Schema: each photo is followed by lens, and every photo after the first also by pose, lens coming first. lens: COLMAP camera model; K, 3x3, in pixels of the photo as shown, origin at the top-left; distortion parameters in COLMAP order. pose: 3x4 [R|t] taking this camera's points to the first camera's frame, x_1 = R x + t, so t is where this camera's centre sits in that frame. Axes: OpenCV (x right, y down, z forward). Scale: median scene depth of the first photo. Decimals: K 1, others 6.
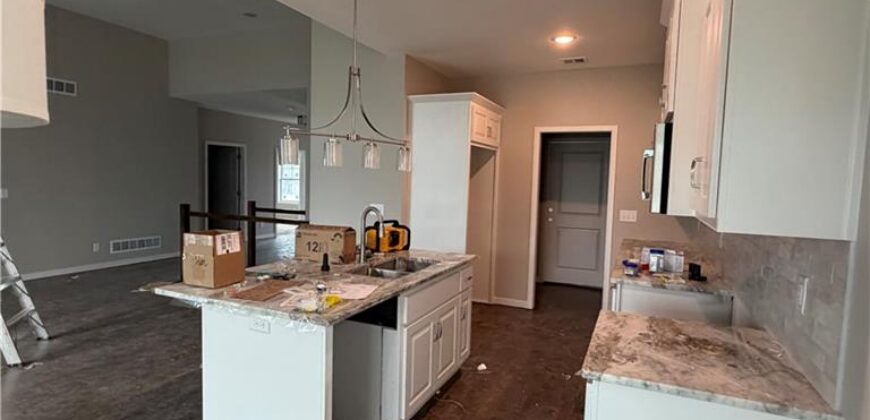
lens RADIAL K [[460.4, 0, 434.4], [0, 460.4, 206.9], [0, 0, 1]] dist [-0.002836, -0.000306]
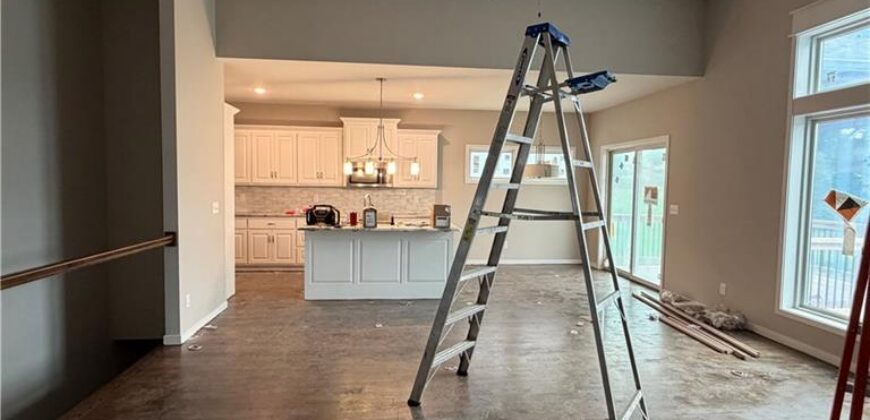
lens RADIAL K [[460.4, 0, 432.9], [0, 460.4, 206.6], [0, 0, 1]] dist [-0.002836, -0.000306]
pose [[-0.492829, -0.082379, 0.866218, -1.267572], [0.026450, 0.993630, 0.109545, -0.097567], [-0.869724, 0.076899, -0.487510, 1.116830]]
